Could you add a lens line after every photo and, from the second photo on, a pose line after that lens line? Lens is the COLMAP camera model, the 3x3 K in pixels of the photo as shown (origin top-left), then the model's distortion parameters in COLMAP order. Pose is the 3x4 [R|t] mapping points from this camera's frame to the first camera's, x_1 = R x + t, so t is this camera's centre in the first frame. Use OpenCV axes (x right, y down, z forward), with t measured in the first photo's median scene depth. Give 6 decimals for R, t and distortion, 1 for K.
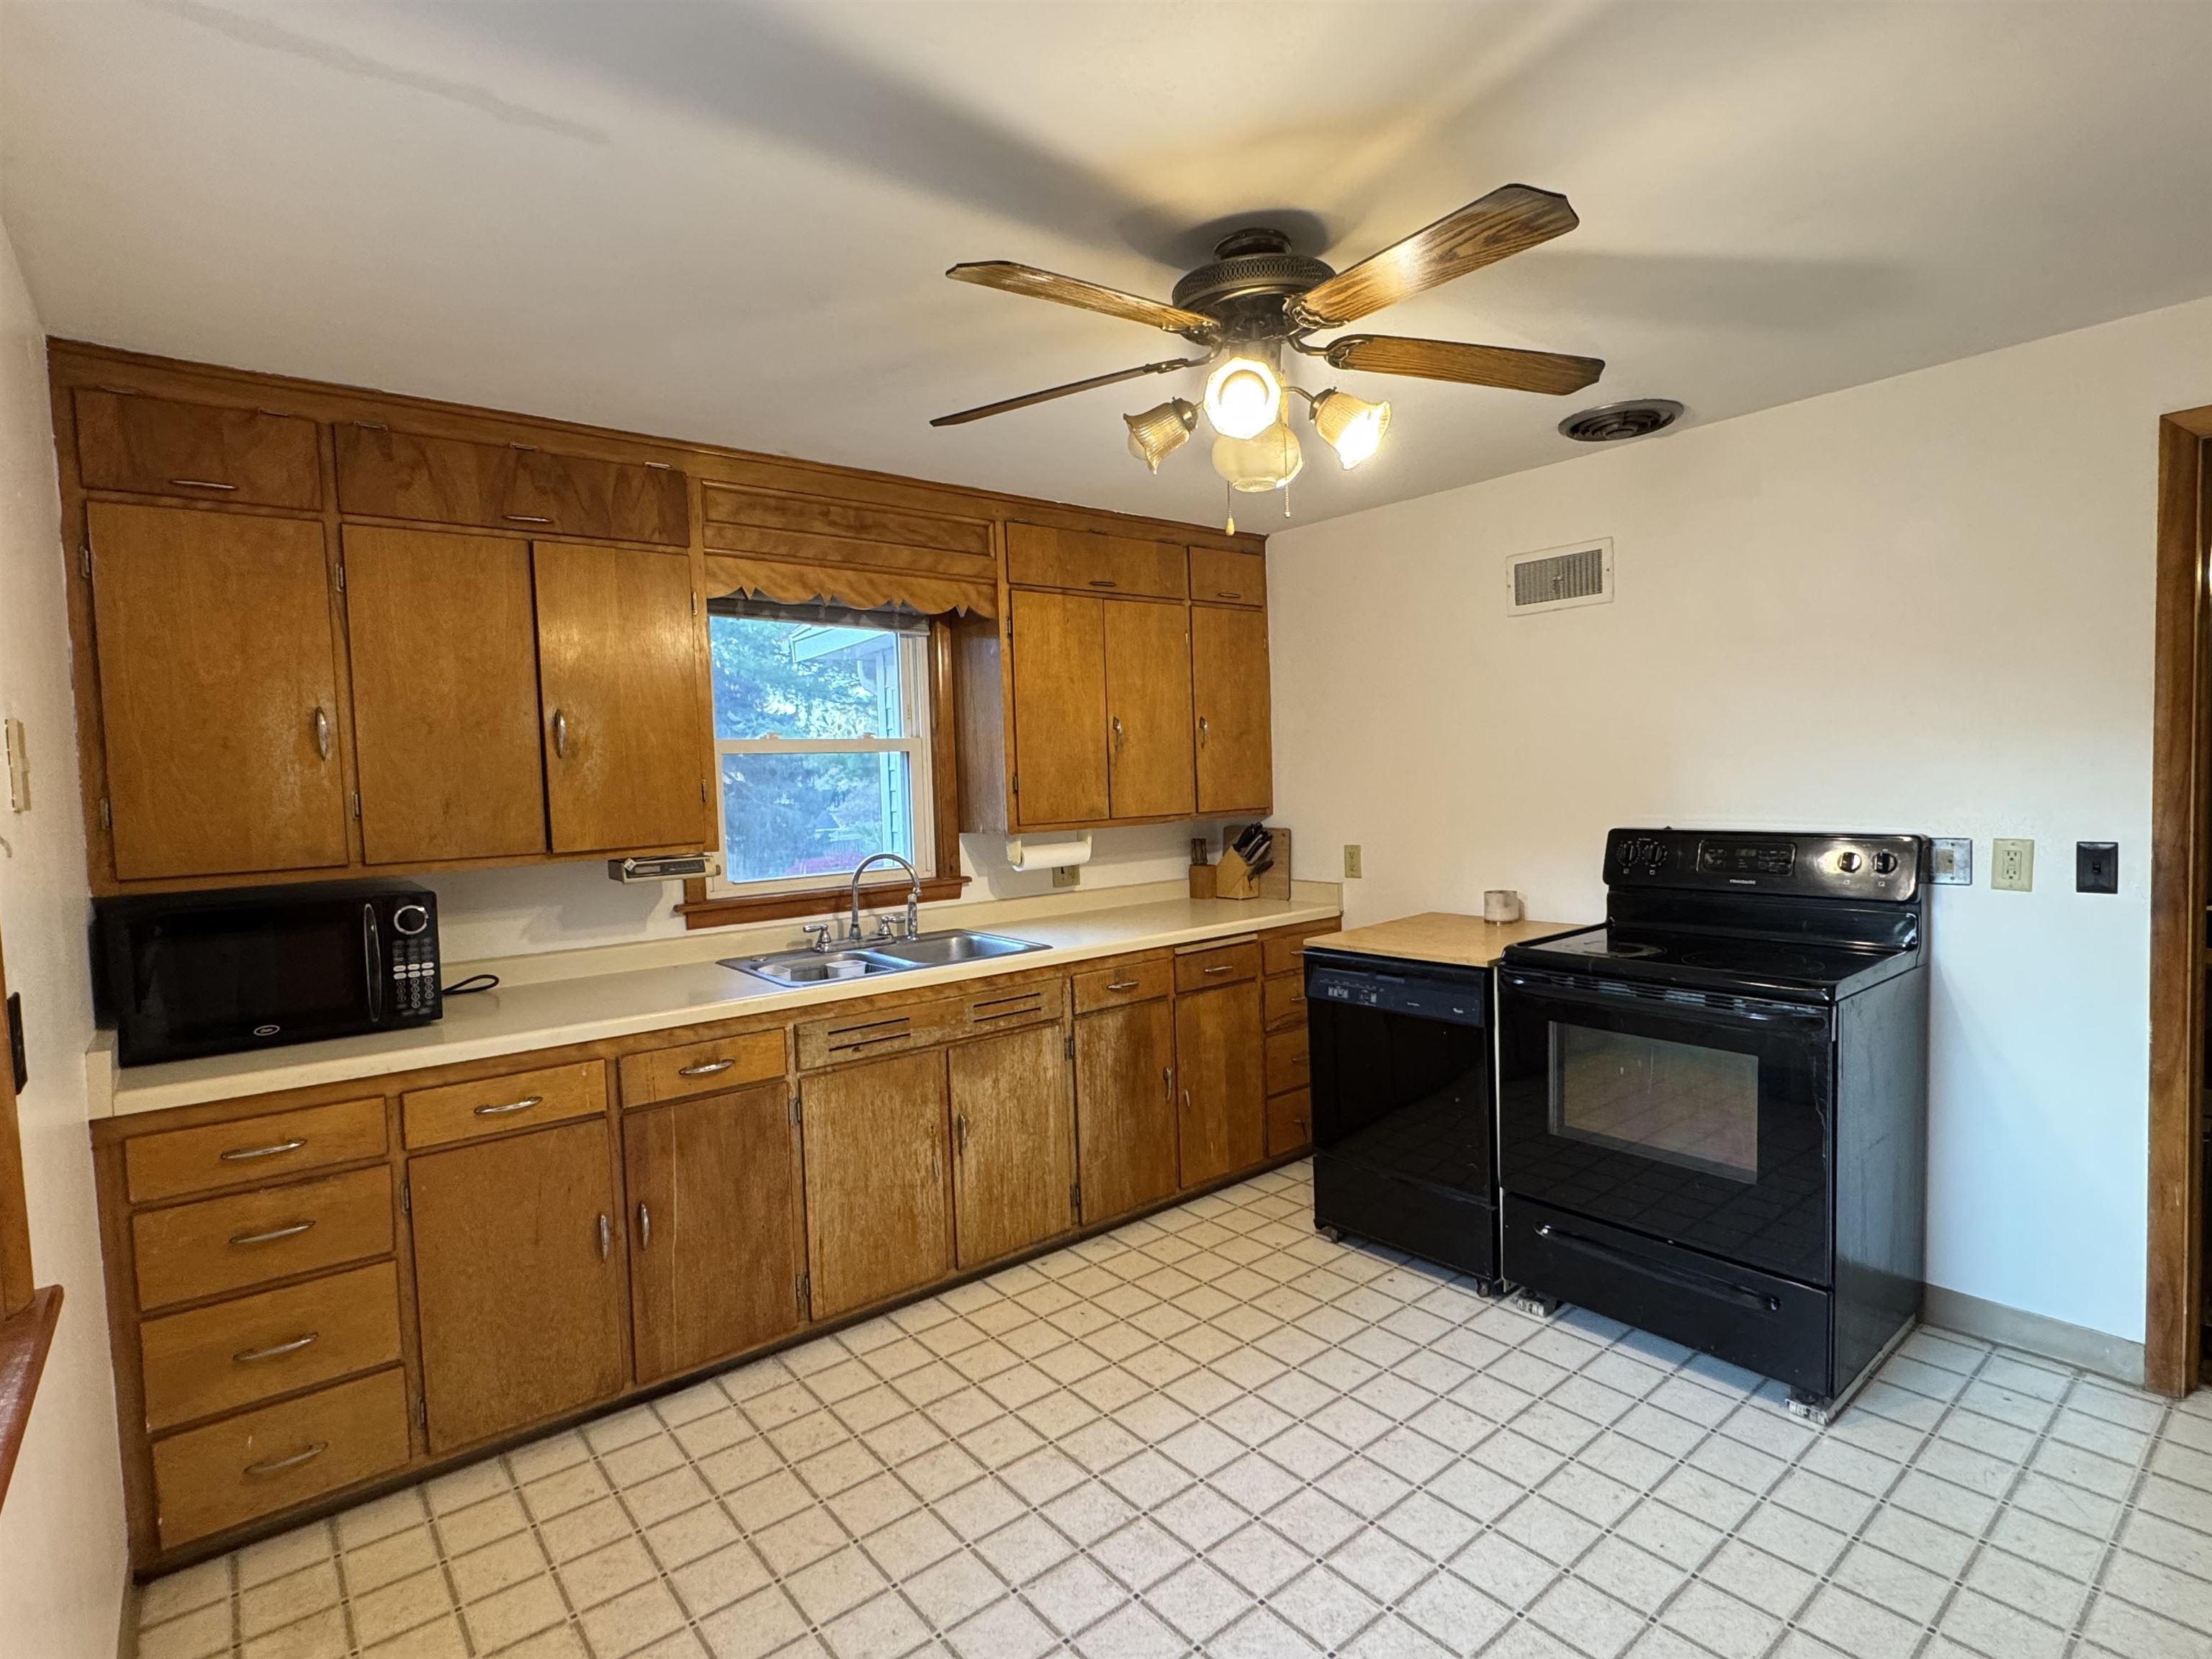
lens RADIAL K [[1101.3, 0, 1102.0], [0, 1101.3, 832.3], [0, 0, 1]] dist [-0.000245, 0.000162]
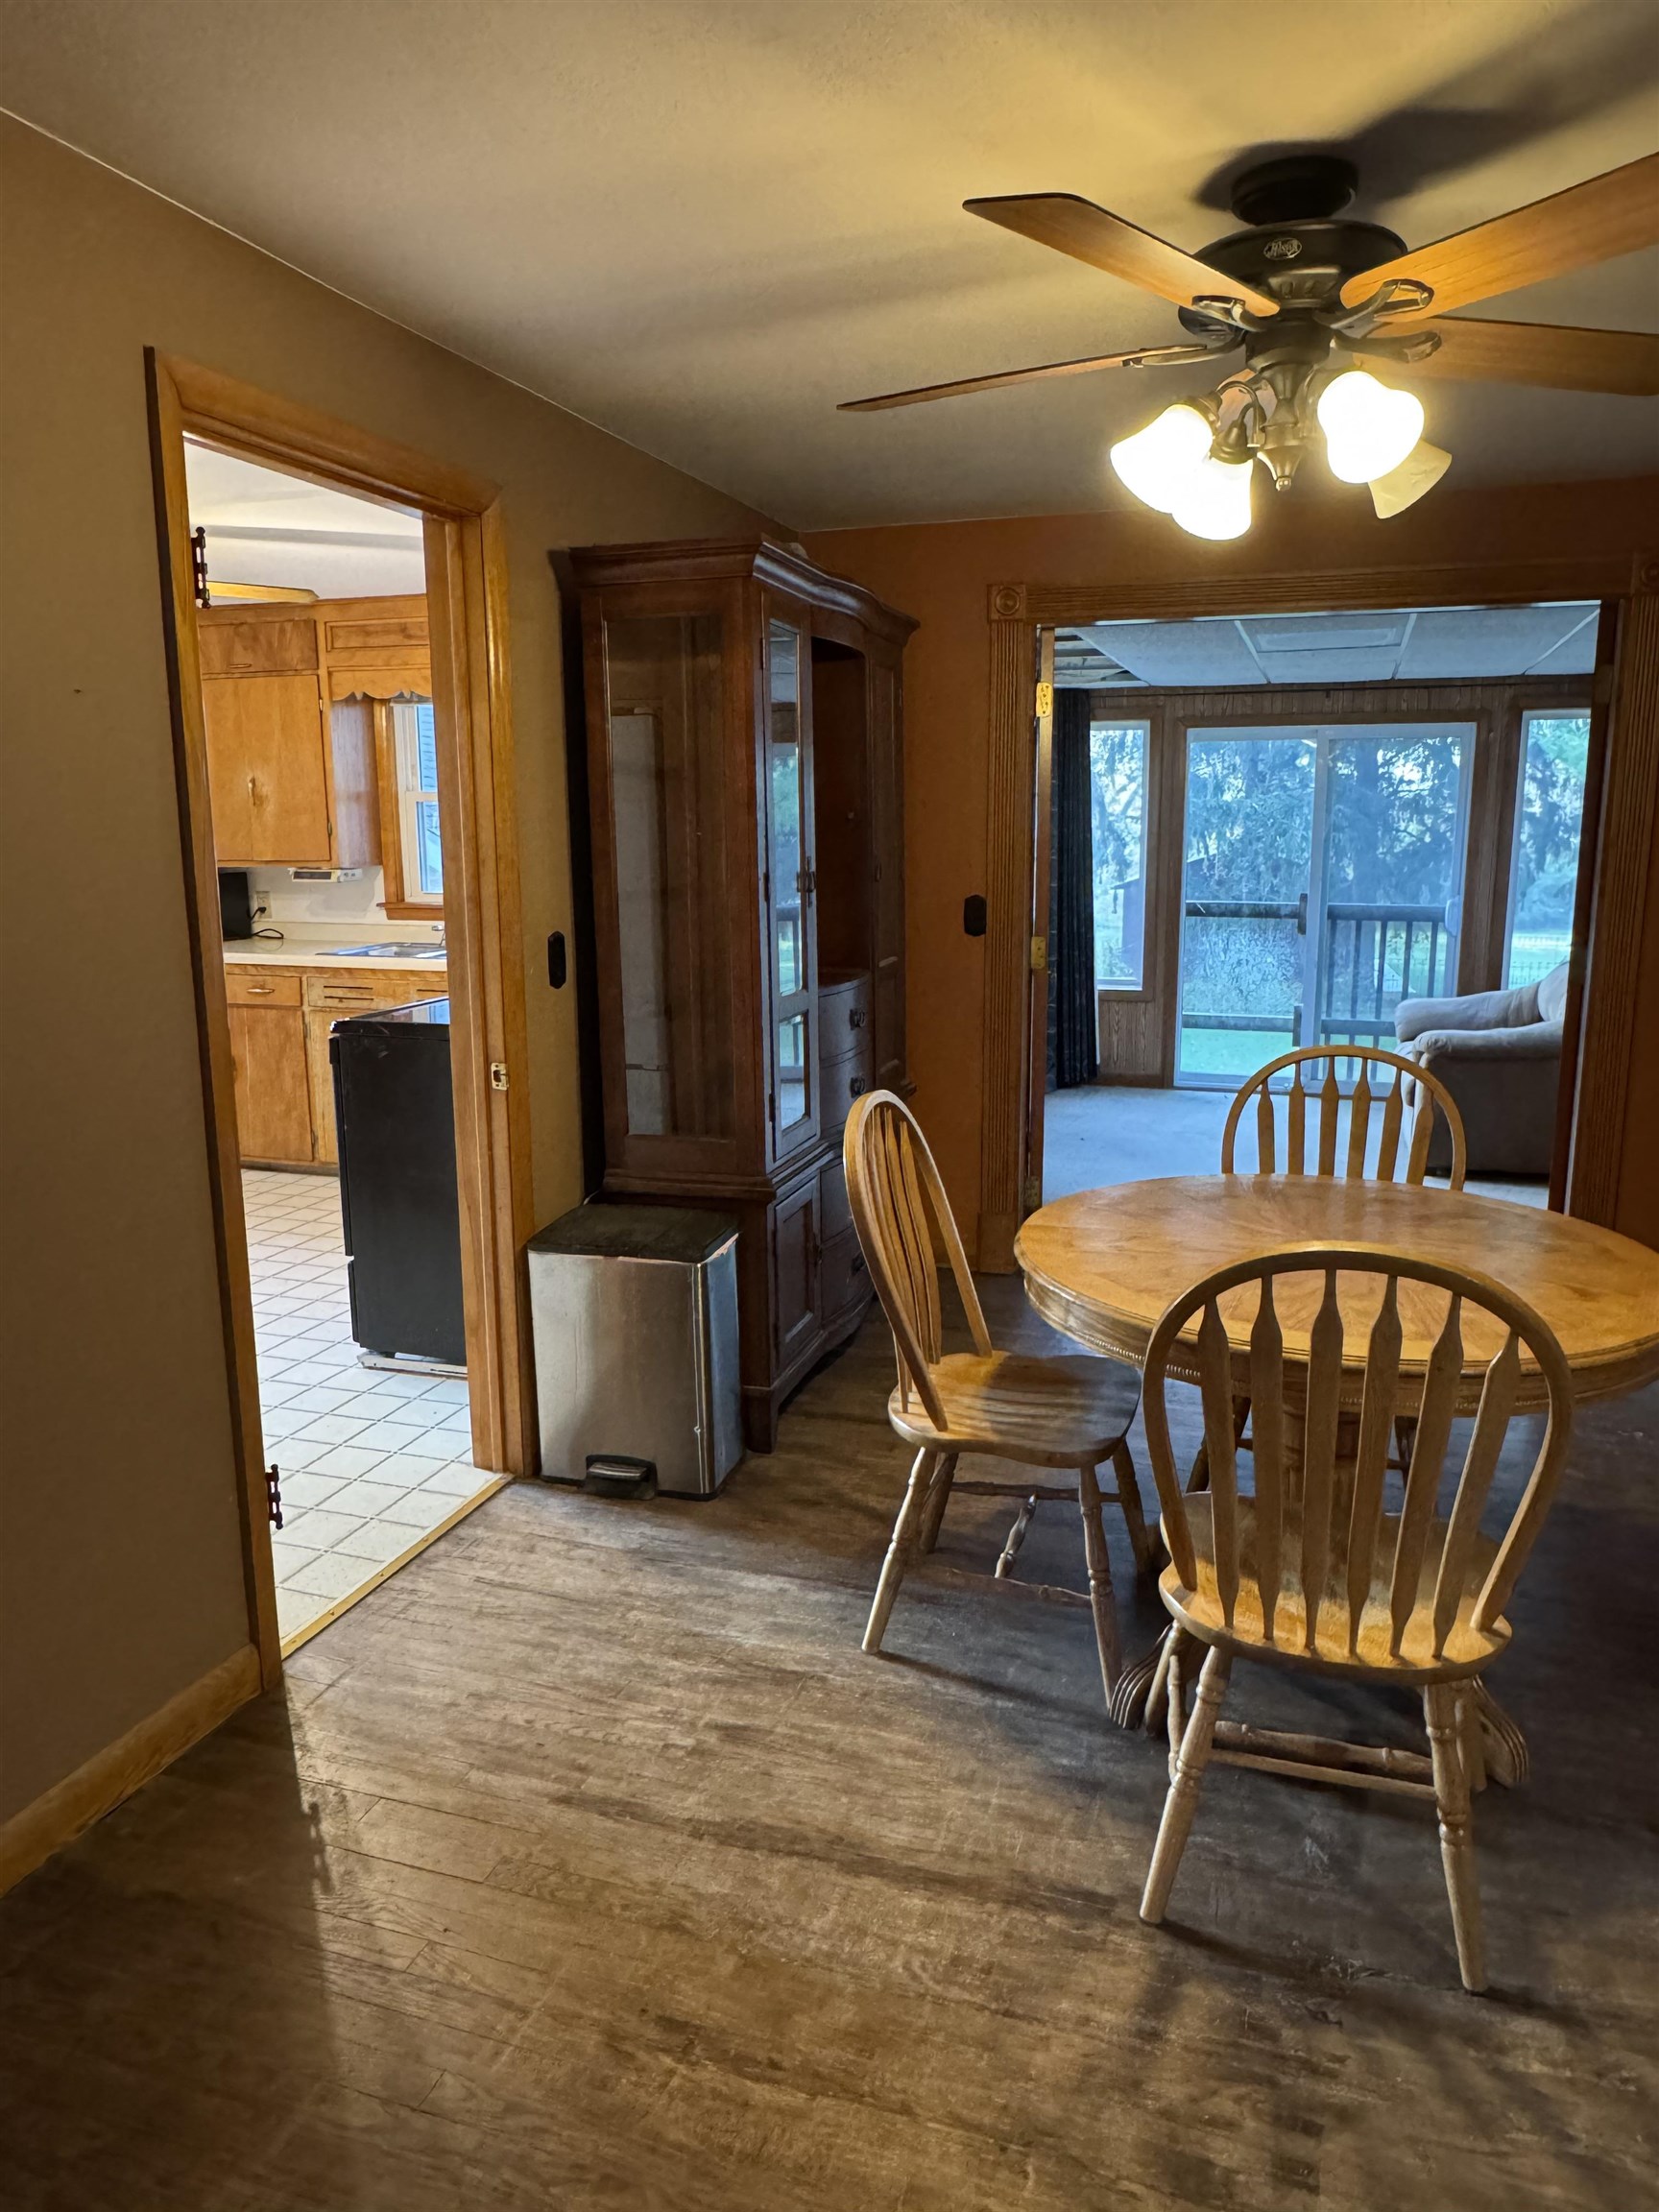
lens RADIAL K [[1493.4, 0, 829.8], [0, 1493.4, 1108.7], [0, 0, 1]] dist [0.000692, 0.003532]
pose [[0.535808, 0.193834, -0.821790, 2.094239], [-0.061219, 0.979649, 0.191153, -0.108035], [0.842118, -0.052112, 0.536770, 0.487854]]
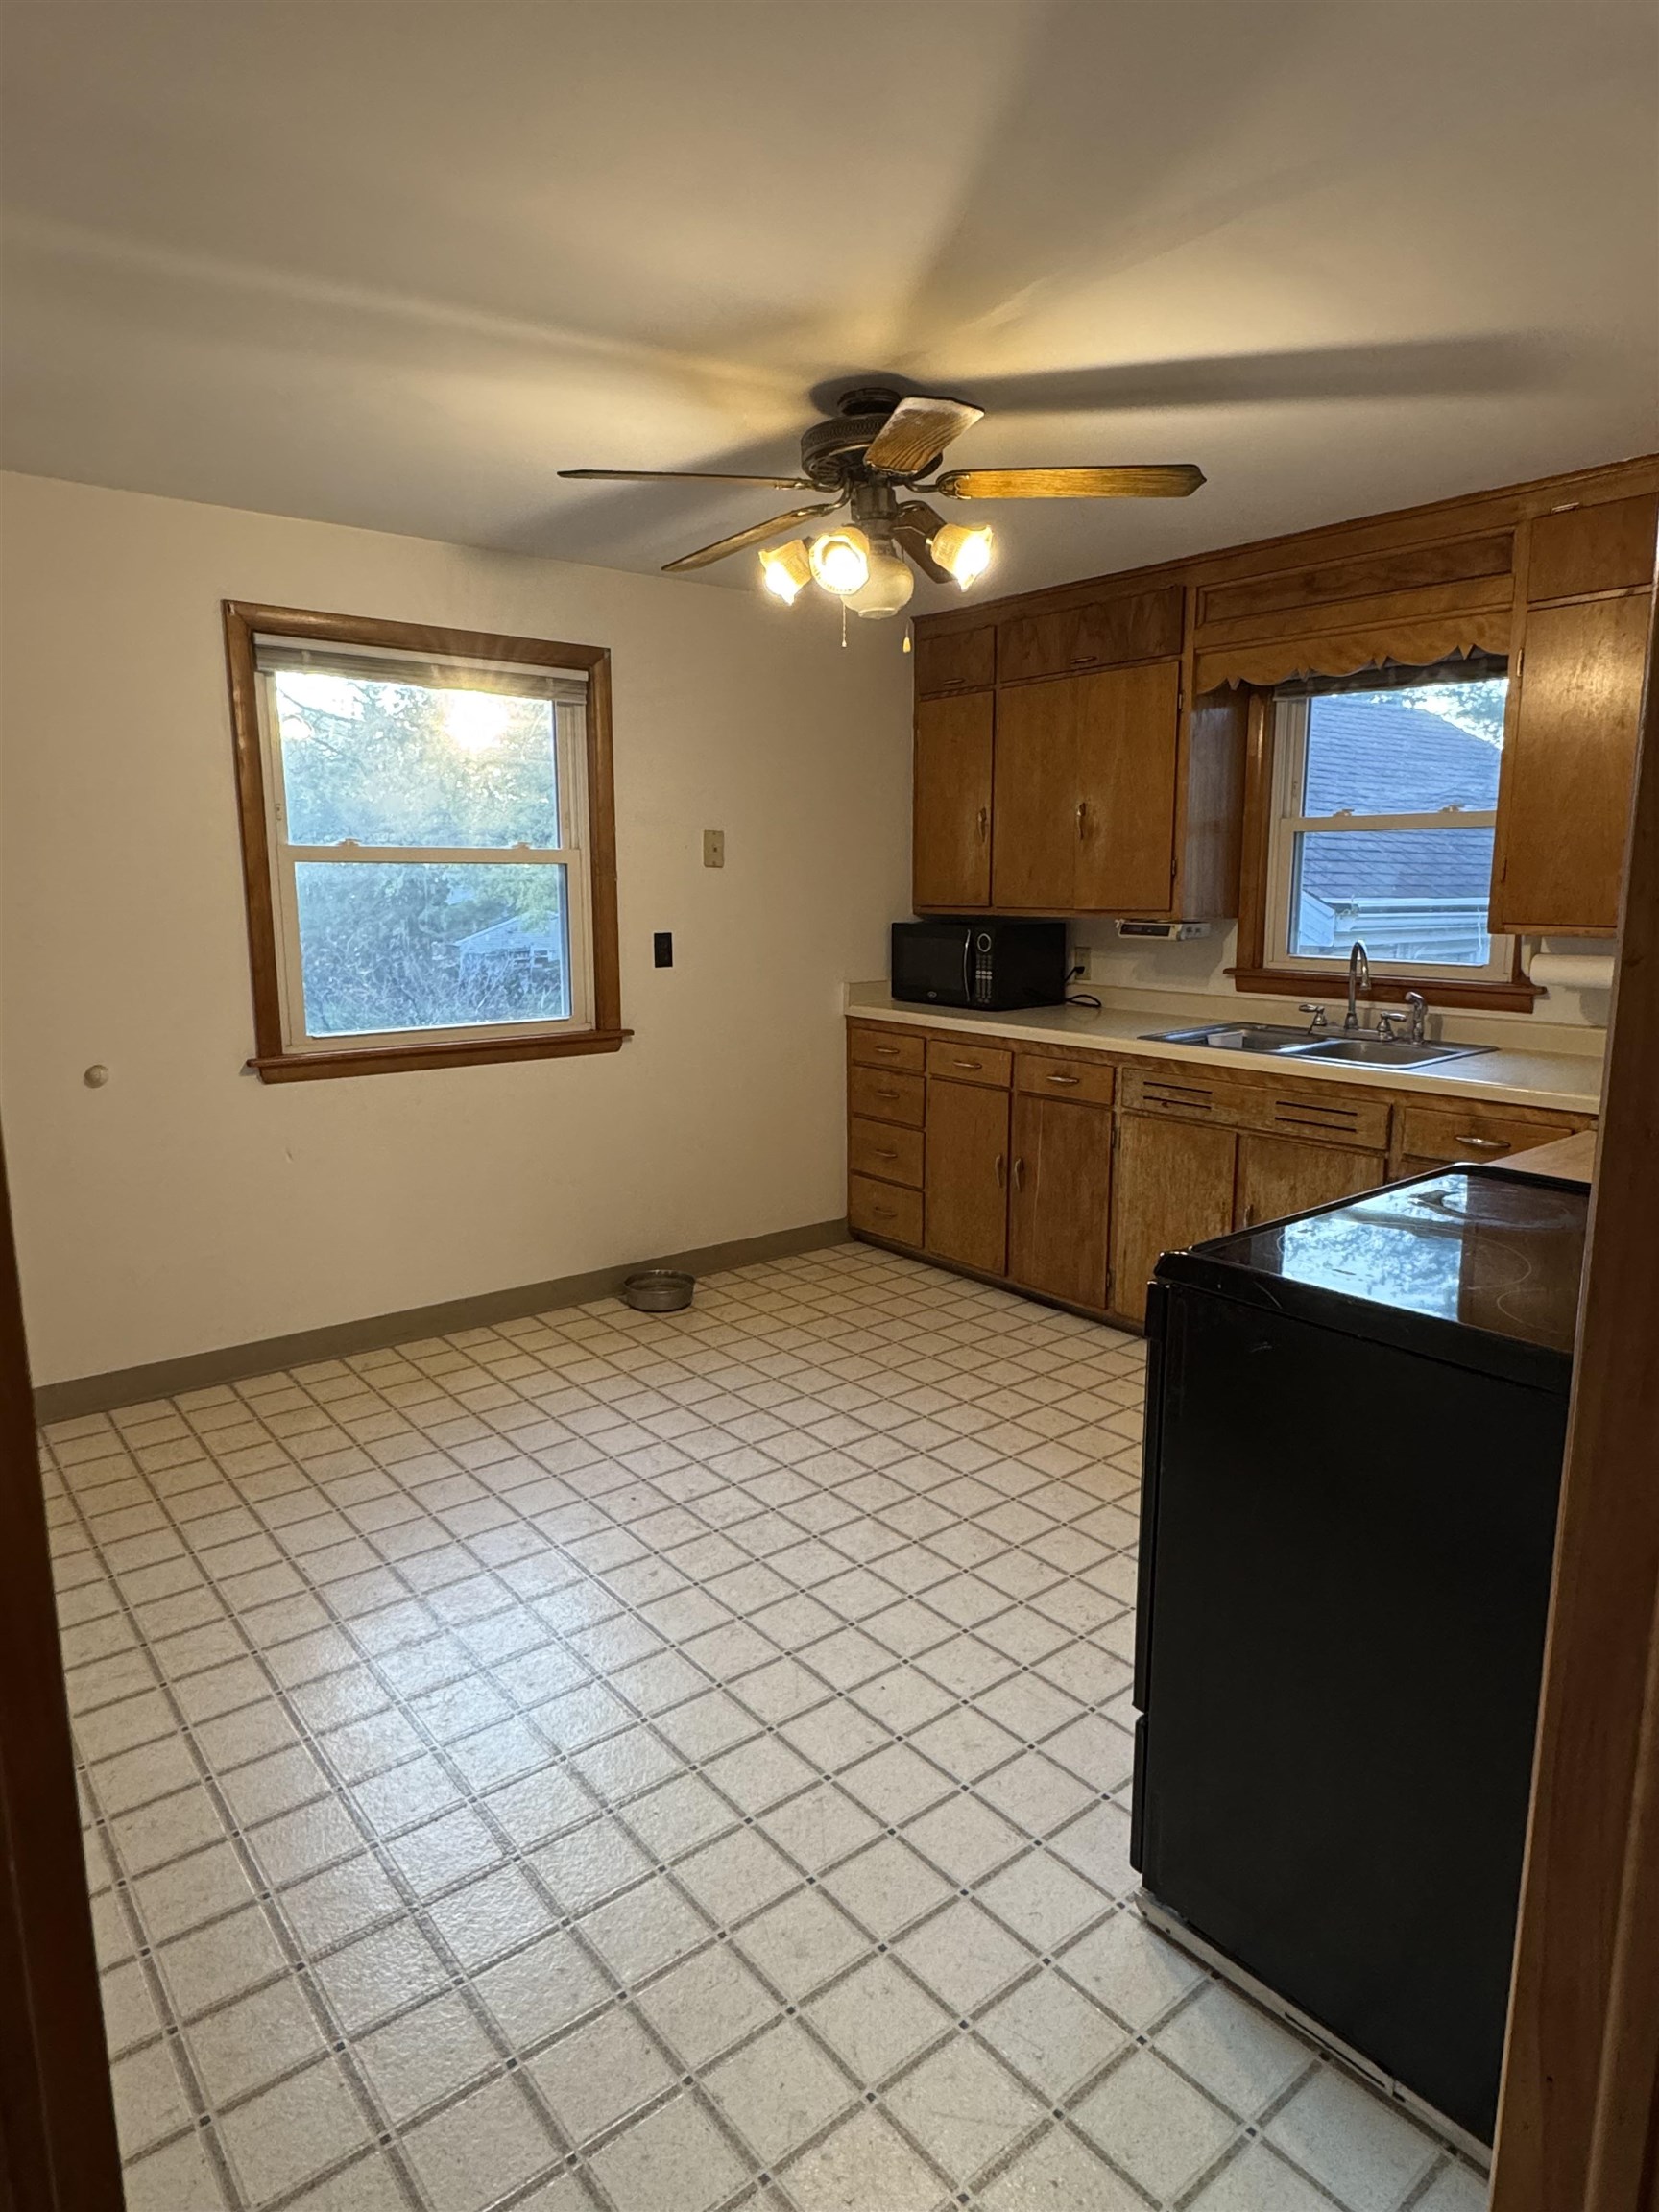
lens RADIAL K [[1295.8, 0, 833.3], [0, 1295.8, 1100.4], [0, 0, 1]] dist [-0.000603, -0.001441]
pose [[0.004158, 0.205320, -0.978686, 1.171918], [-0.052330, 0.977398, 0.204828, -0.065531], [0.998621, 0.050363, 0.014808, 0.707913]]
